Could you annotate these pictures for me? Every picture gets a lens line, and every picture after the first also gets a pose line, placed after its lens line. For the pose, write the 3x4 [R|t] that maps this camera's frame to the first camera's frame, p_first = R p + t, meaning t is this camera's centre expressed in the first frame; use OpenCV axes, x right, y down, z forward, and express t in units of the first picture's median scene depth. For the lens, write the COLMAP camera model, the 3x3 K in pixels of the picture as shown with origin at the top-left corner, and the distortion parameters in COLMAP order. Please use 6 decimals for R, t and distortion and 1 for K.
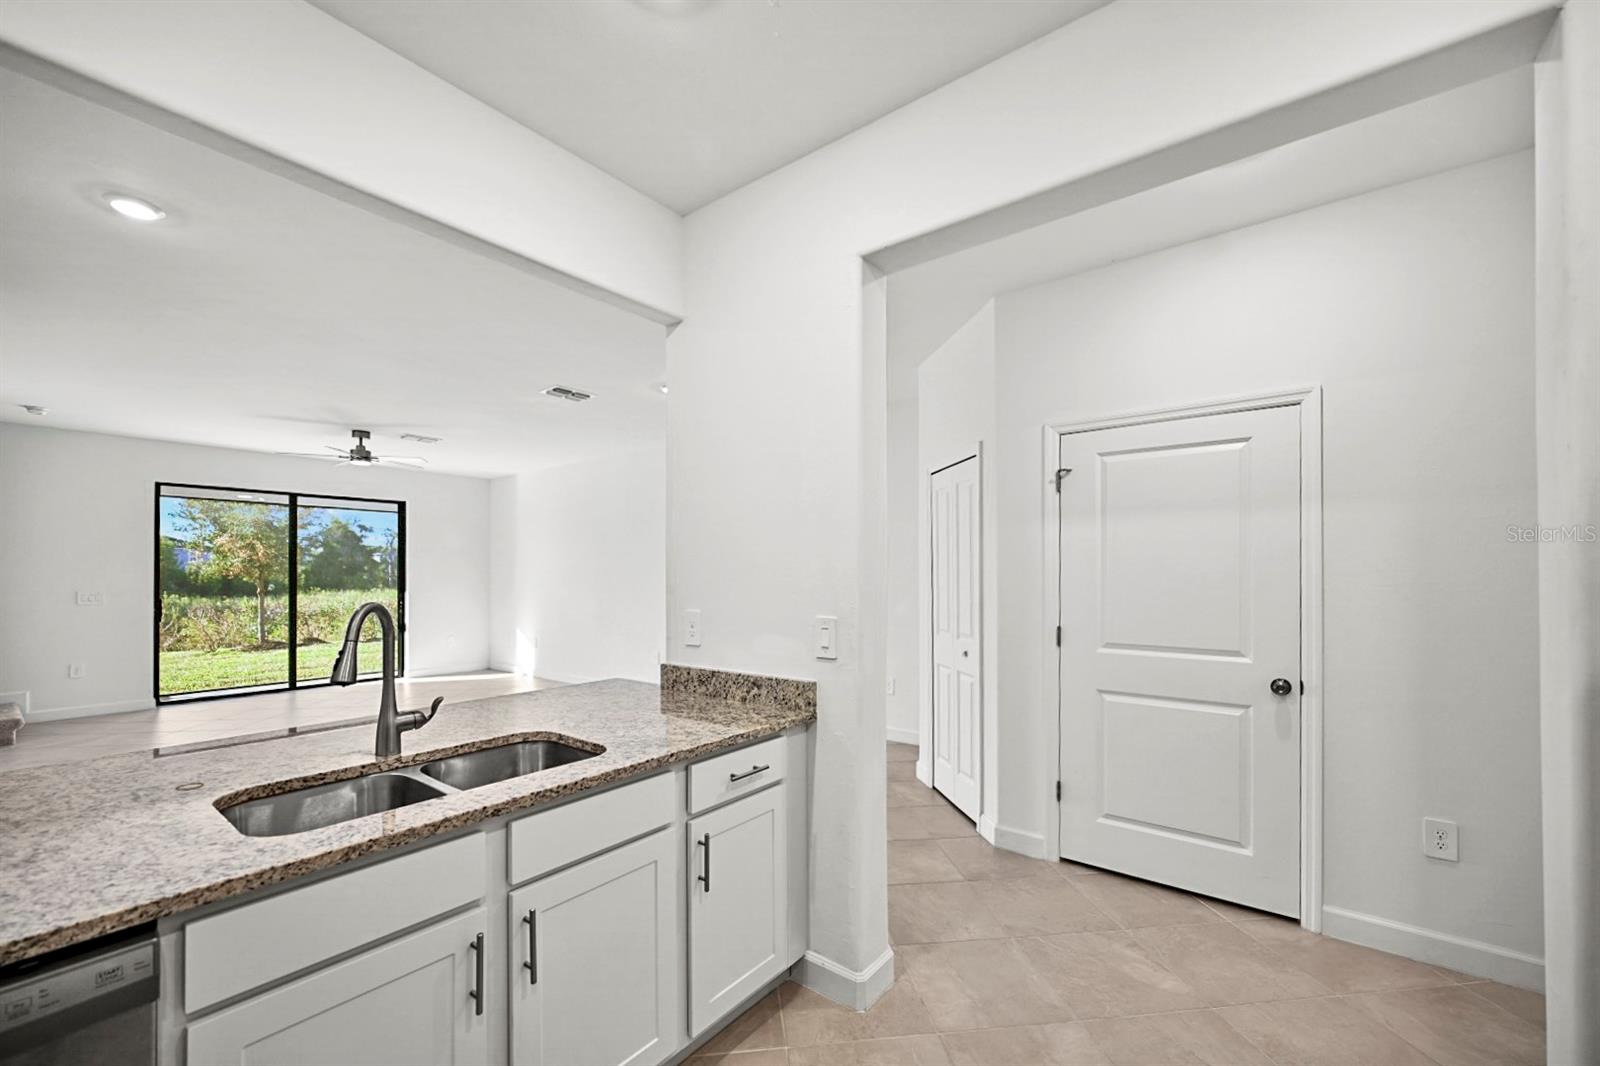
lens RADIAL K [[643.0, 0, 807.8], [0, 643.0, 563.6], [0, 0, 1]] dist [-0.001697, -0.000272]
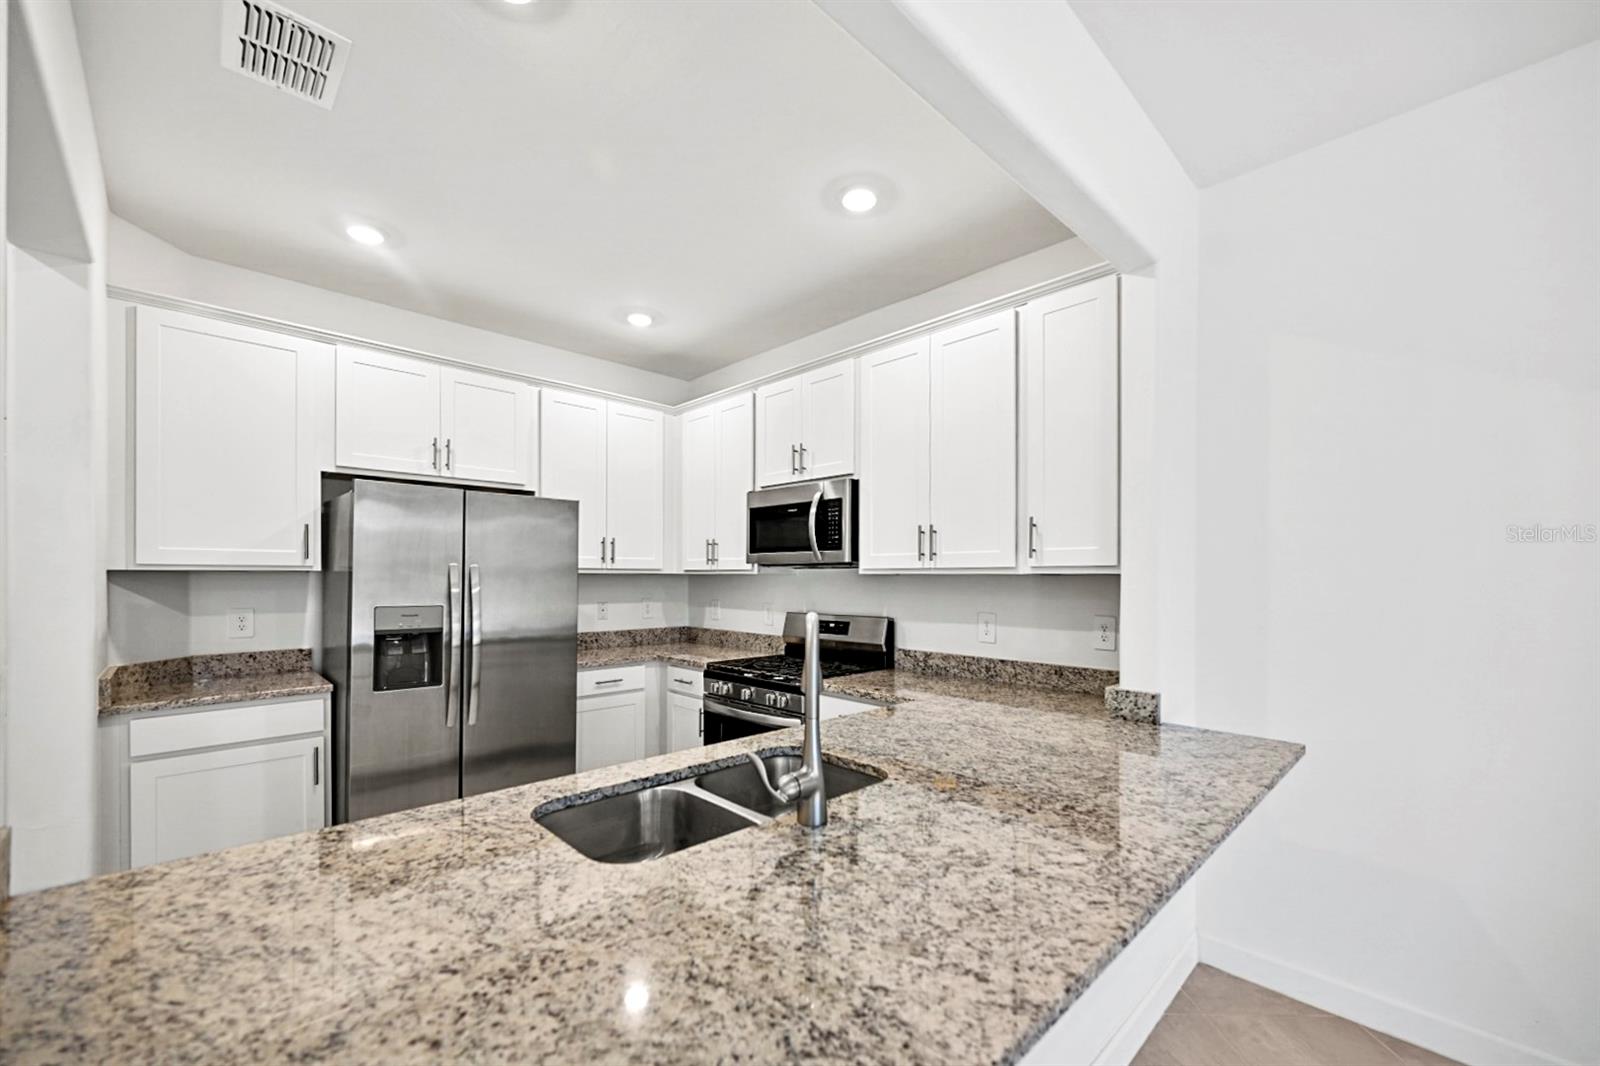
lens RADIAL K [[644.0, 0, 822.4], [0, 644.0, 574.2], [0, 0, 1]] dist [0.001100, 0.000103]
pose [[-0.992438, -0.001580, 0.122735, -0.526199], [-0.004124, 0.999782, -0.020478, 0.017949], [-0.122676, -0.020829, -0.992228, 1.213559]]
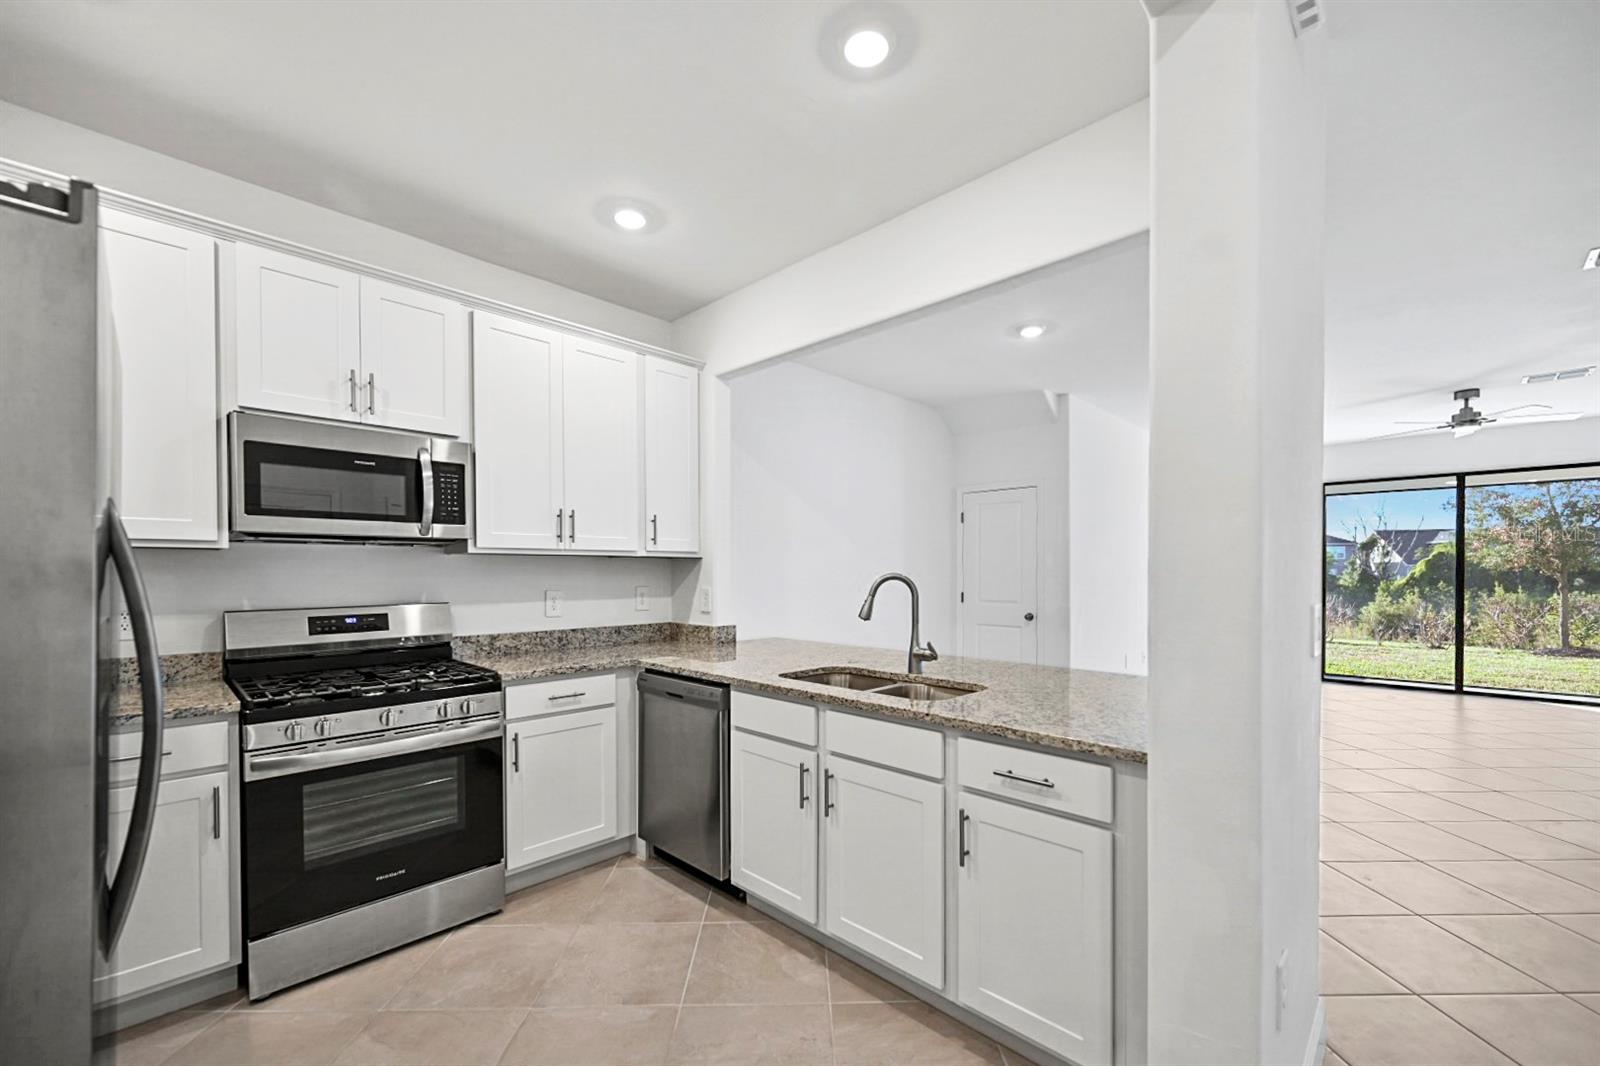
lens RADIAL K [[635.3, 0, 796.5], [0, 635.3, 569.4], [0, 0, 1]] dist [-0.000741, -0.000135]
pose [[-0.126471, -0.001074, -0.991970, 0.618351], [0.017787, 0.999836, -0.003350, 0.034416], [0.991811, -0.018067, -0.126432, 0.635202]]
